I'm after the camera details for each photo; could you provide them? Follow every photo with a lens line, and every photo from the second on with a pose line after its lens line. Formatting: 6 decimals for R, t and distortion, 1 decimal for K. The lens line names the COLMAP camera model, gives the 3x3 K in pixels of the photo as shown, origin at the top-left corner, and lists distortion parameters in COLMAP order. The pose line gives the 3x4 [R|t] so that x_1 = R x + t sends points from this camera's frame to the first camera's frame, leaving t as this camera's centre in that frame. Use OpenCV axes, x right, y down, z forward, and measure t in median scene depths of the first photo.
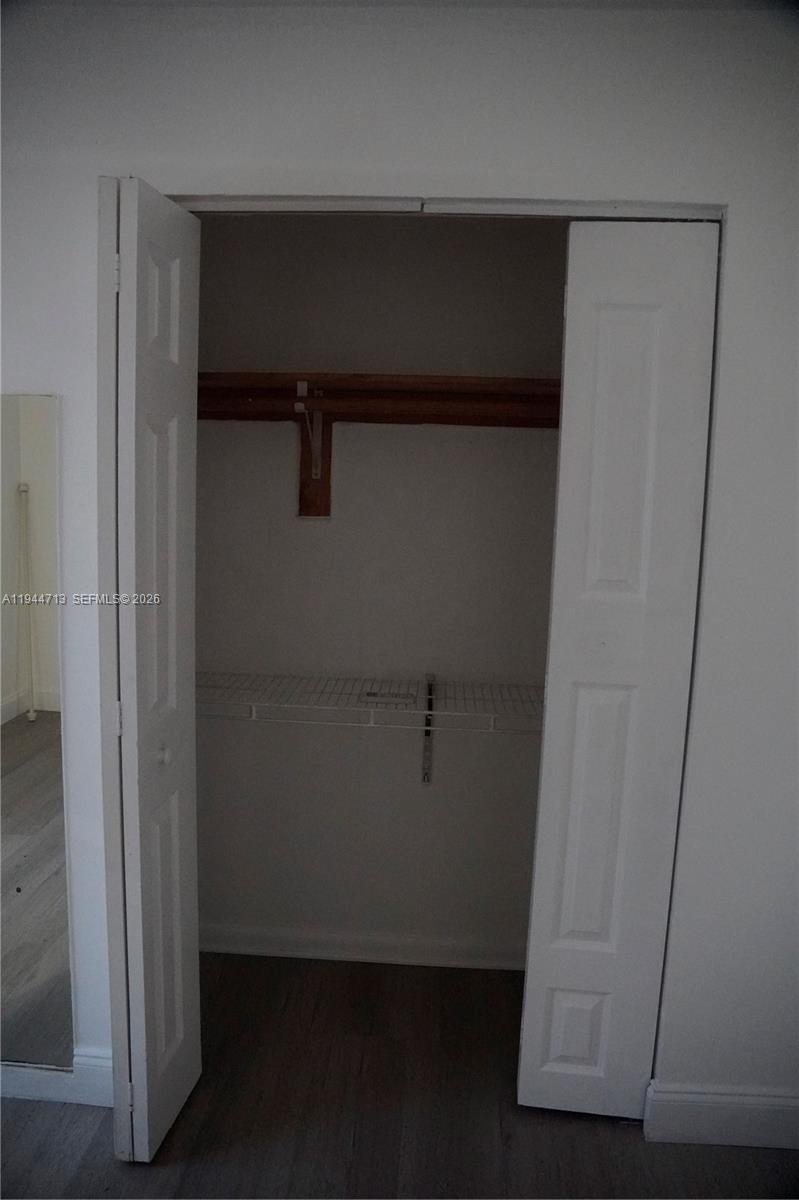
lens RADIAL K [[893.1, 0, 398.5], [0, 893.1, 606.3], [0, 0, 1]] dist [-0.126173, 0.081476]
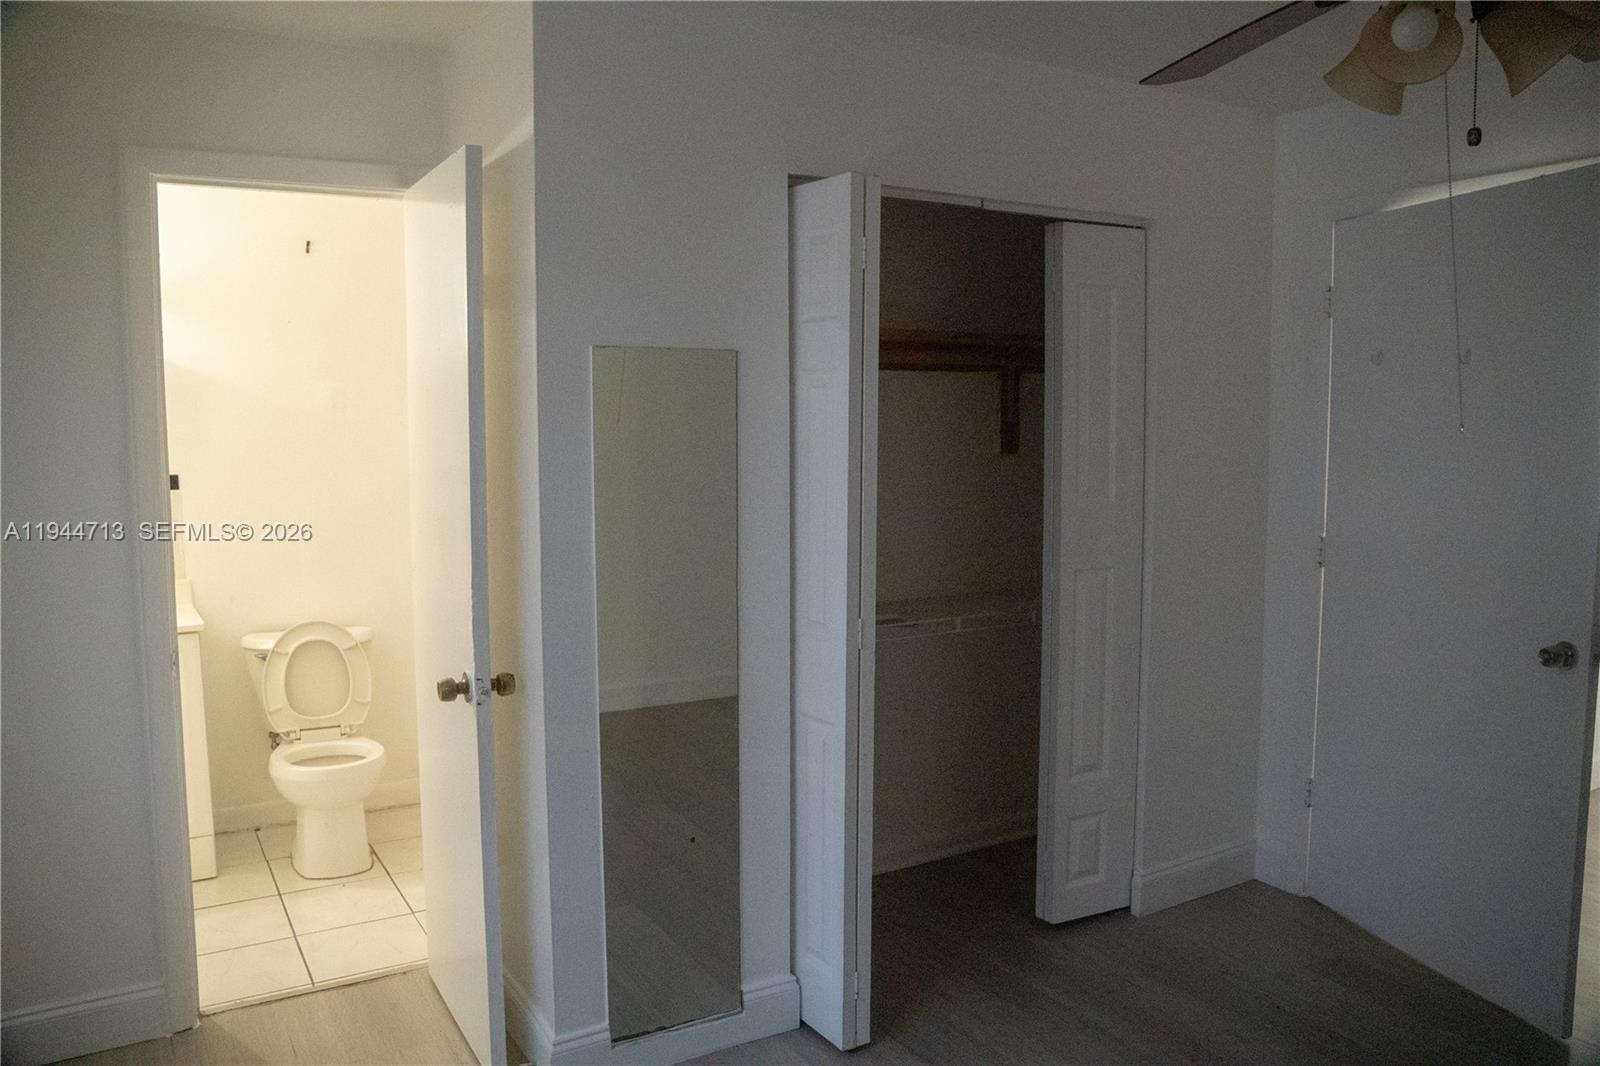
lens RADIAL K [[1176.0, 0, 811.1], [0, 1176.0, 527.2], [0, 0, 1]] dist [-0.092817, 0.012011]
pose [[0.824757, -0.073803, 0.560650, -1.084942], [0.100482, 0.994796, -0.016862, 0.013477], [-0.556488, 0.070242, 0.827881, -0.217176]]
